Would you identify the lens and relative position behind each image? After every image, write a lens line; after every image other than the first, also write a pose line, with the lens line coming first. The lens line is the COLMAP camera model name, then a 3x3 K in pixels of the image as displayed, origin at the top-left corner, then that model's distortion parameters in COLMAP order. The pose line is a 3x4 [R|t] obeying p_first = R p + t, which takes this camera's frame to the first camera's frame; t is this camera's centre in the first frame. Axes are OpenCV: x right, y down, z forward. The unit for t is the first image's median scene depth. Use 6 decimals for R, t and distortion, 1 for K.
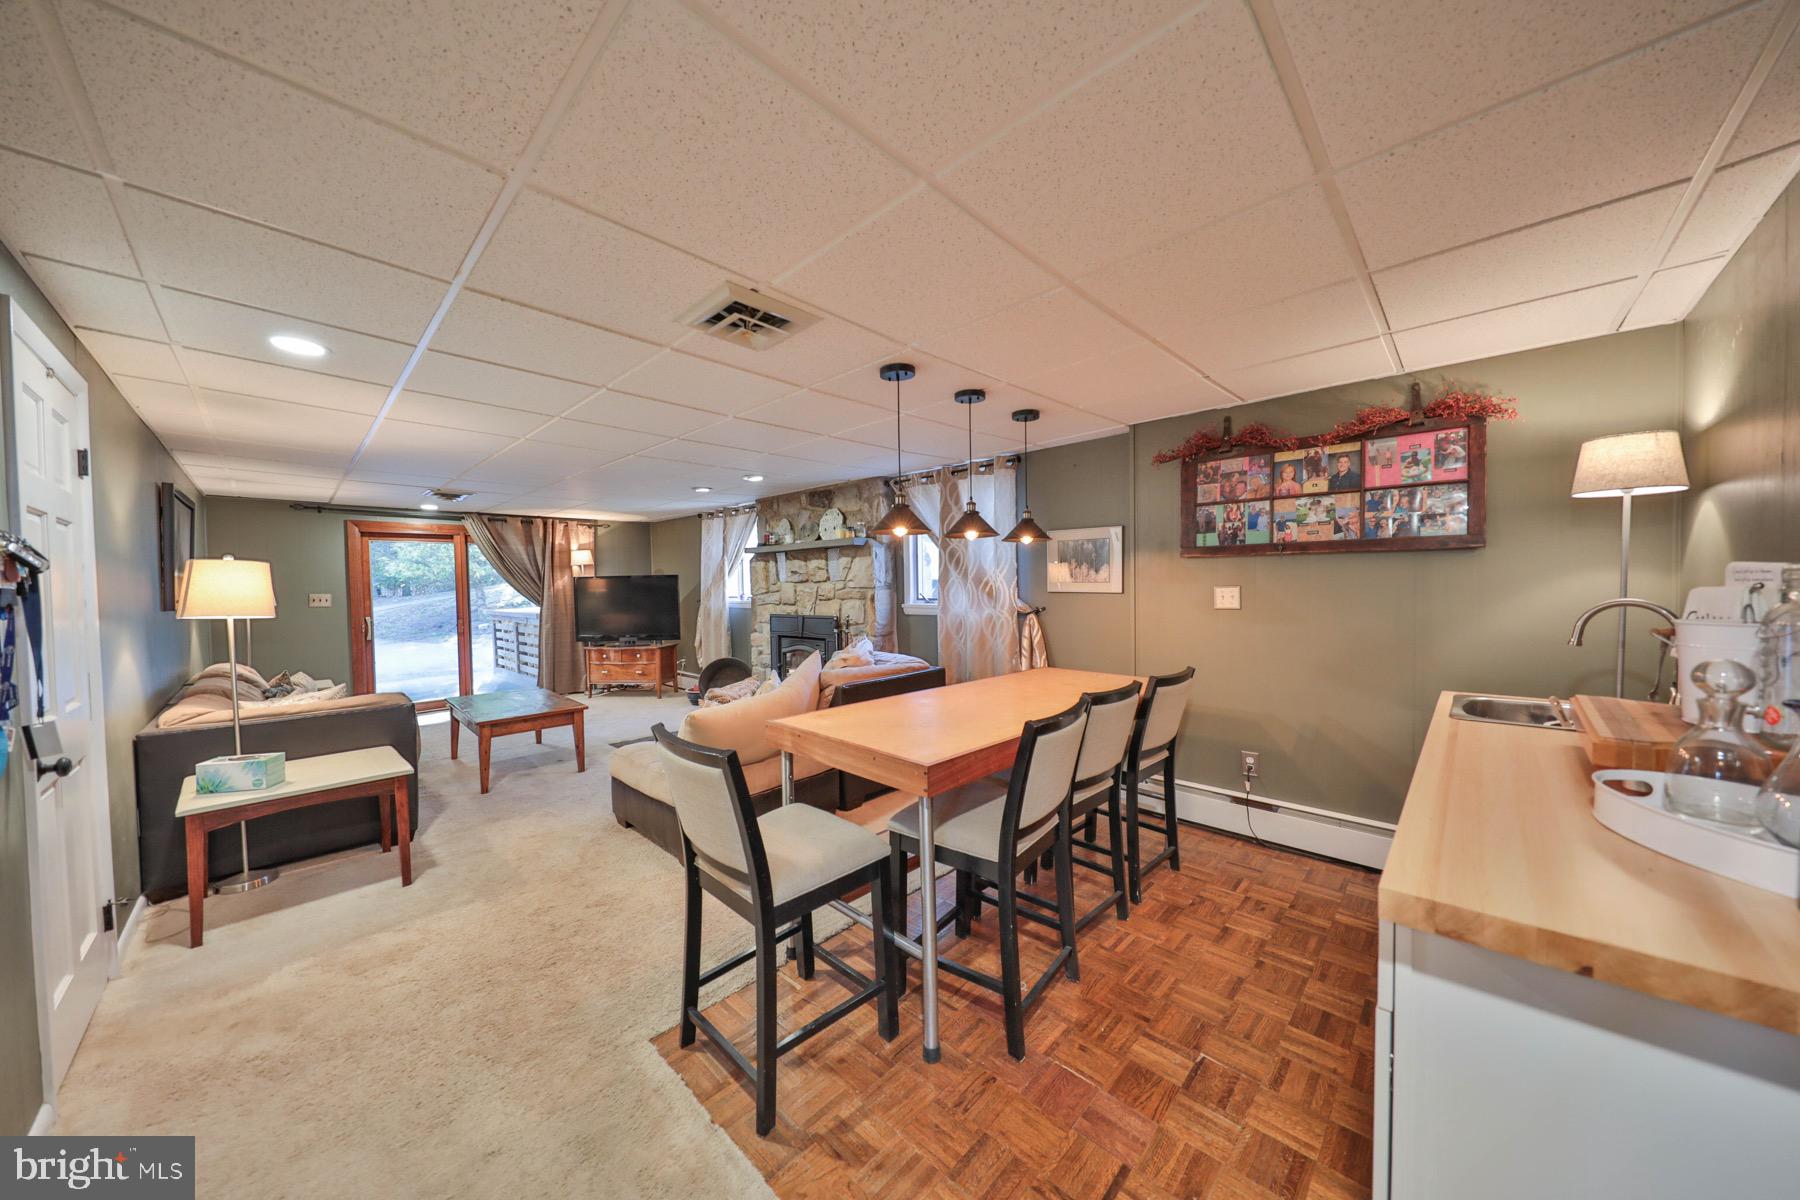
lens RADIAL K [[611.2, 0, 899.9], [0, 611.2, 596.9], [0, 0, 1]] dist [0.015356, -0.009207]
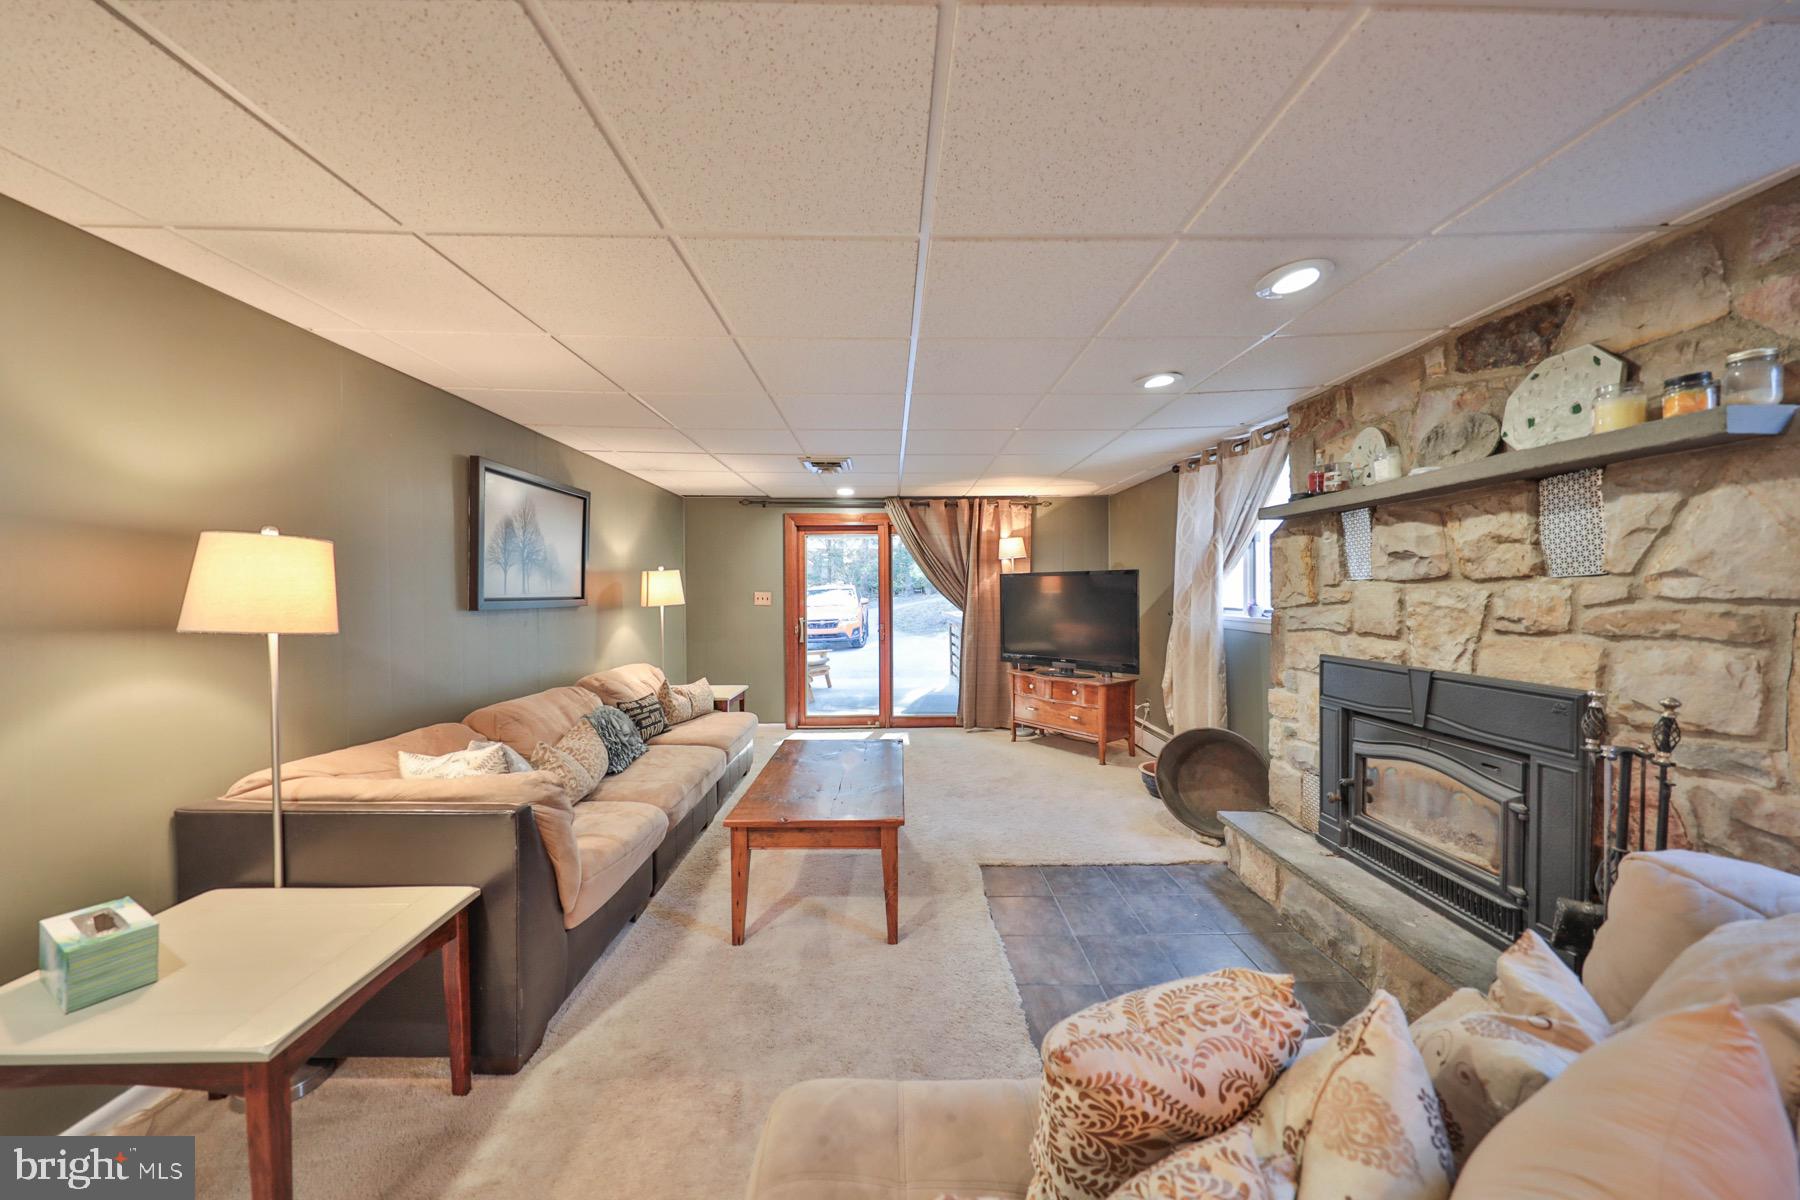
lens RADIAL K [[611.2, 0, 899.9], [0, 611.2, 596.9], [0, 0, 1]] dist [0.015356, -0.009207]
pose [[0.707858, 0.020920, -0.706045, -0.113339], [-0.022821, 0.999717, 0.006742, -0.008479], [0.705986, 0.011341, 0.708135, 0.467616]]
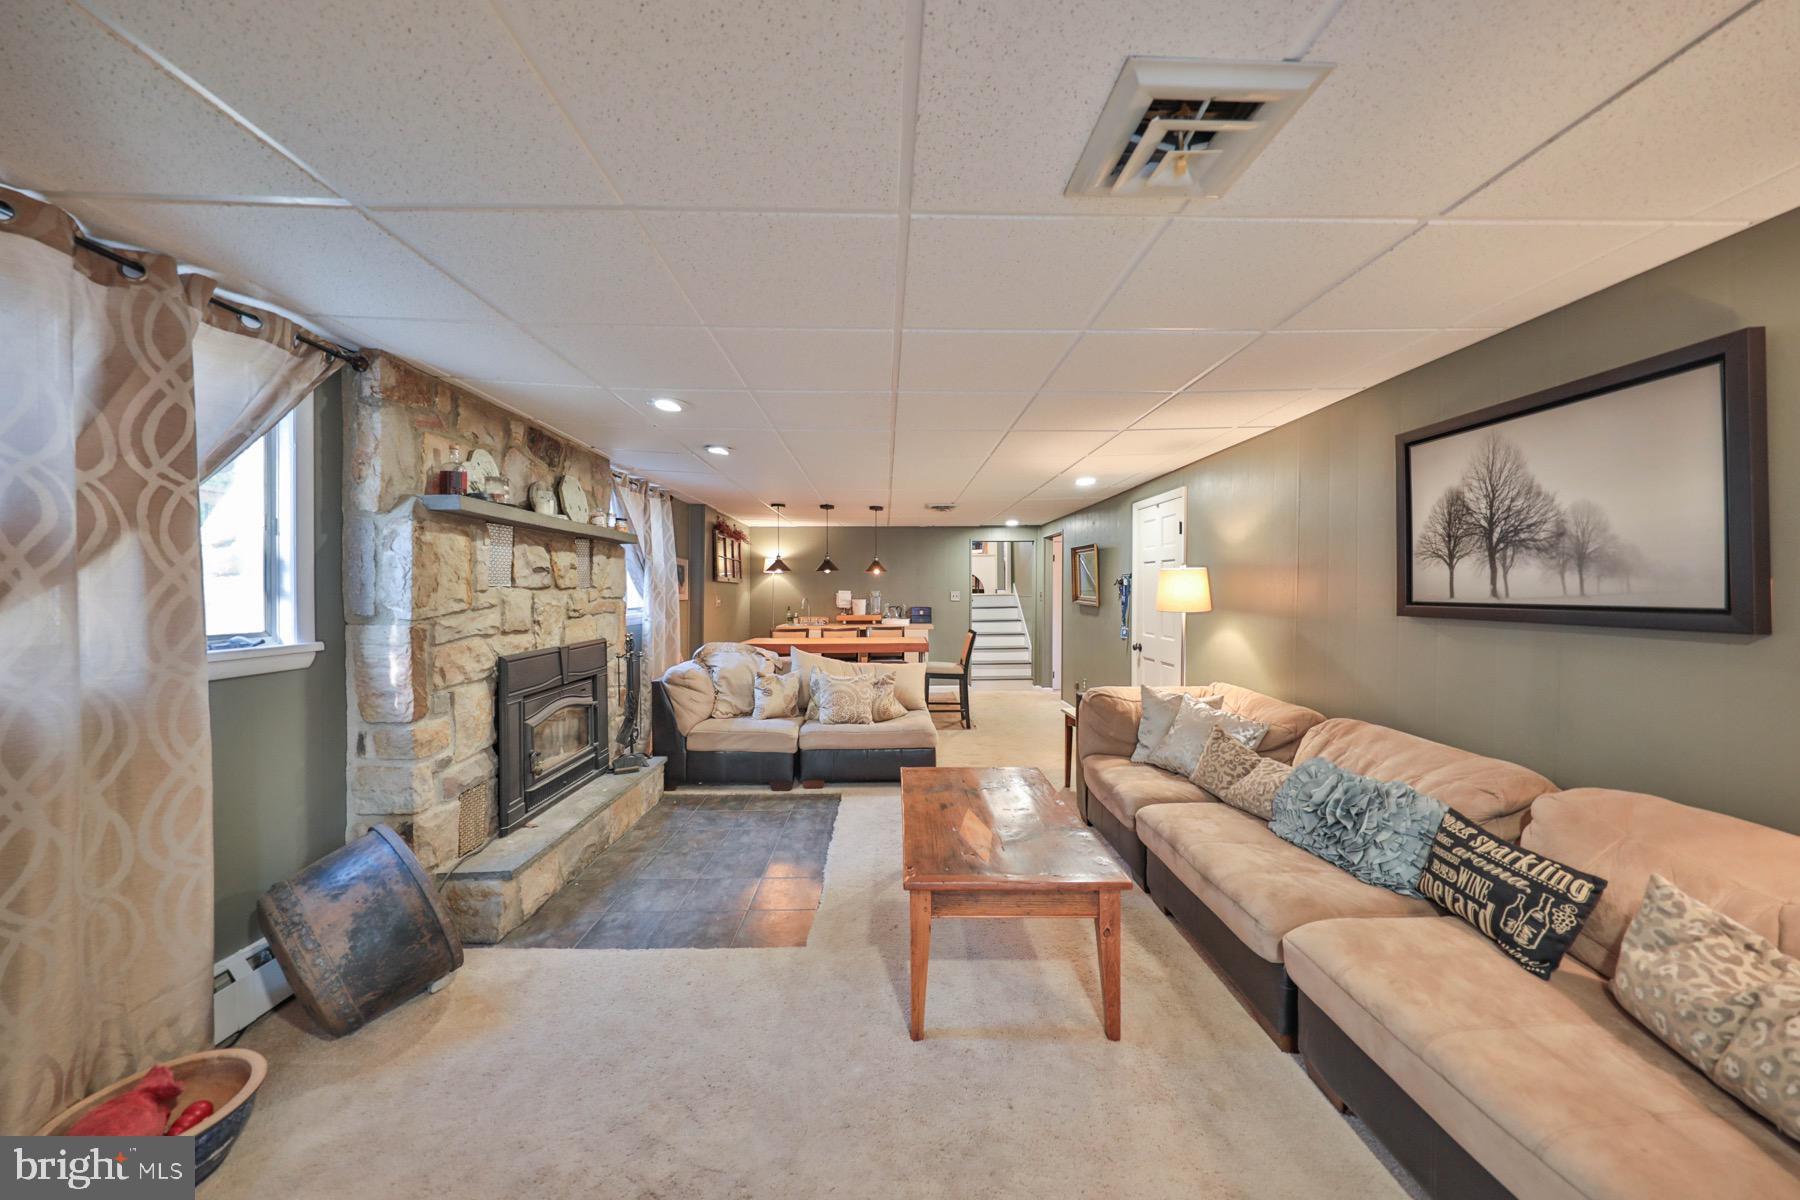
lens RADIAL K [[611.2, 0, 899.9], [0, 611.2, 596.9], [0, 0, 1]] dist [0.015356, -0.009207]
pose [[-0.705798, 0.009863, 0.708345, -0.723186], [0.026457, 0.999573, 0.012443, -0.013762], [-0.707919, 0.027523, -0.705757, 1.080378]]
